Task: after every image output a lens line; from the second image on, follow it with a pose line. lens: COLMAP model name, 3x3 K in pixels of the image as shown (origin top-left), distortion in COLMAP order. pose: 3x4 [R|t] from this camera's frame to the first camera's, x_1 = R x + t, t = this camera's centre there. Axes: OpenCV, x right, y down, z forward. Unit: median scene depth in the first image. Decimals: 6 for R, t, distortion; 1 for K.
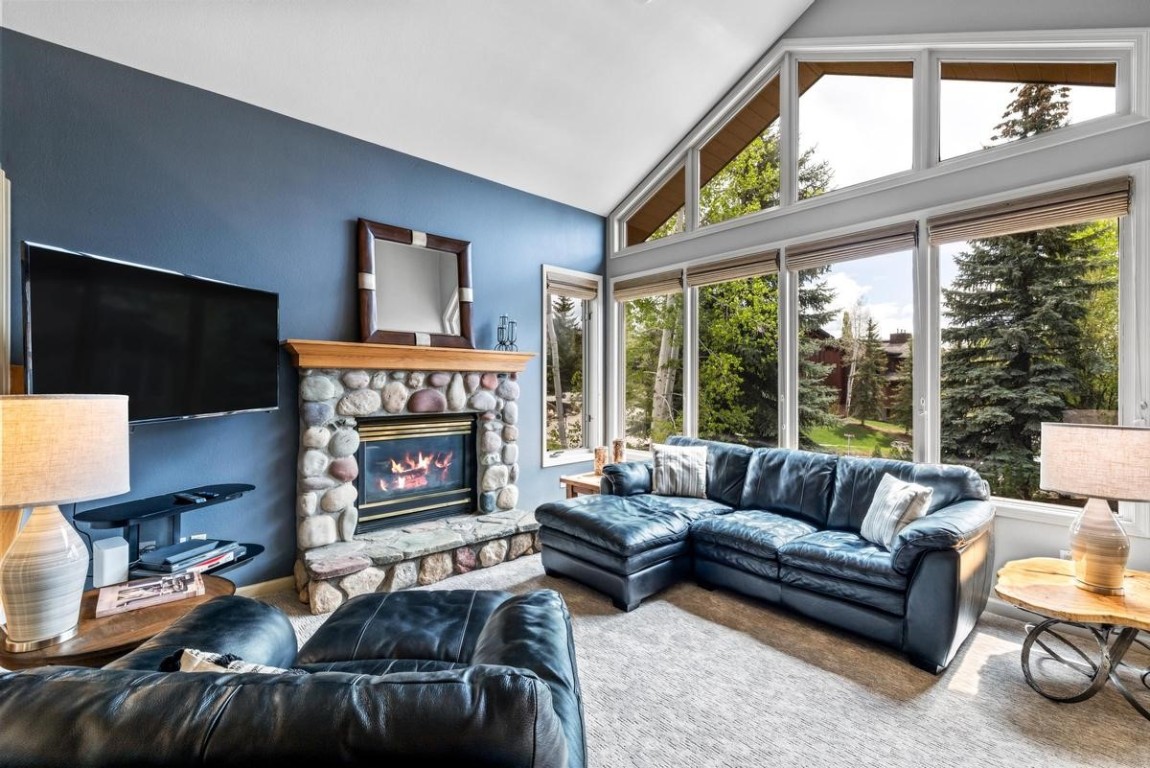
lens RADIAL K [[500.5, 0, 578.5], [0, 500.5, 382.6], [0, 0, 1]] dist [0.000808, 0.001275]
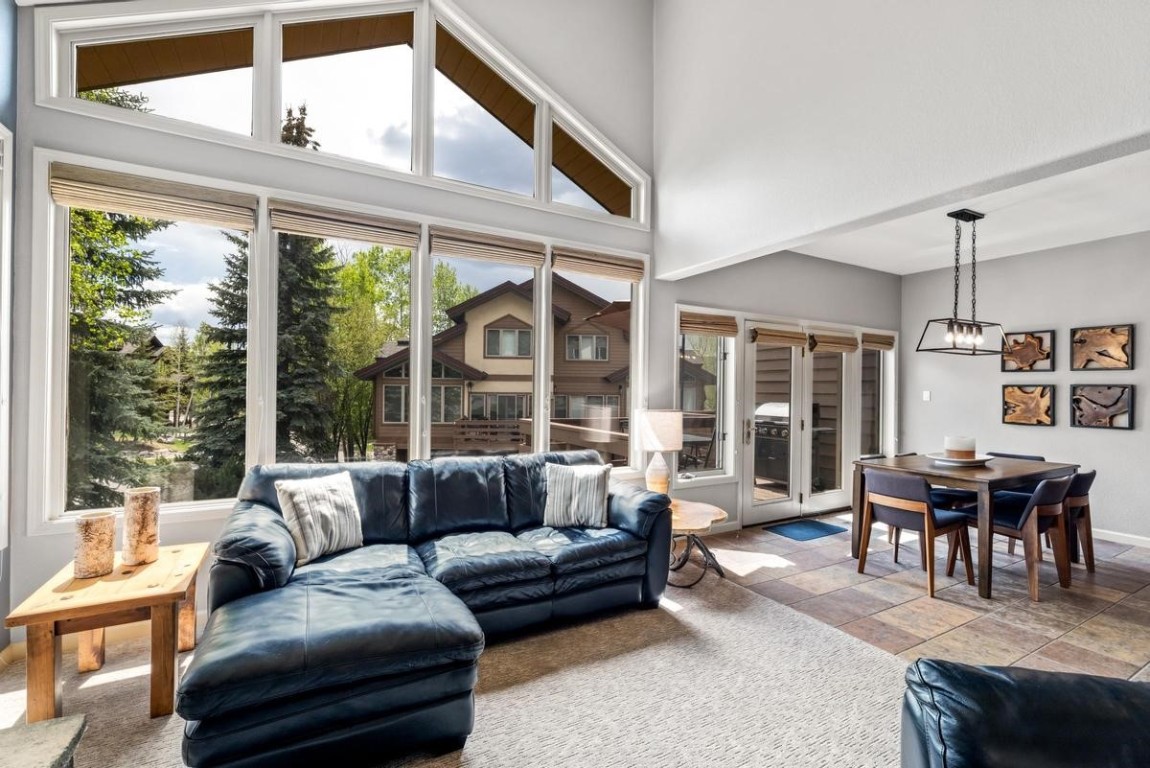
lens RADIAL K [[500.5, 0, 578.1], [0, 500.5, 388.6], [0, 0, 1]] dist [0.000808, 0.001275]
pose [[0.225874, 0.002359, 0.974154, -0.069500], [-0.012183, 0.999926, 0.000403, 0.001582], [-0.974080, -0.011959, 0.225886, 0.105633]]
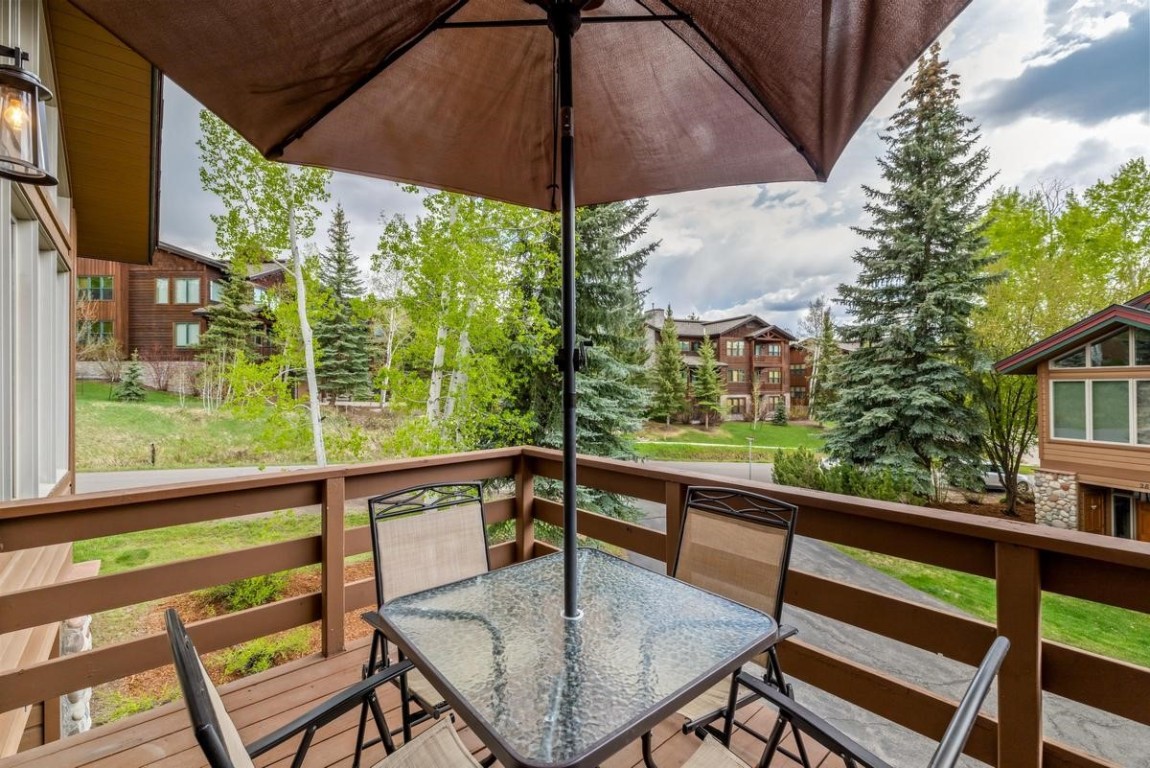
lens RADIAL K [[500.5, 0, 575.3], [0, 500.5, 381.6], [0, 0, 1]] dist [0.000808, 0.001275]
pose [[0.999584, -0.009226, -0.027314, 0.275063], [0.008993, 0.999922, -0.008630, 0.001218], [0.027392, 0.008381, 0.999590, 0.028625]]
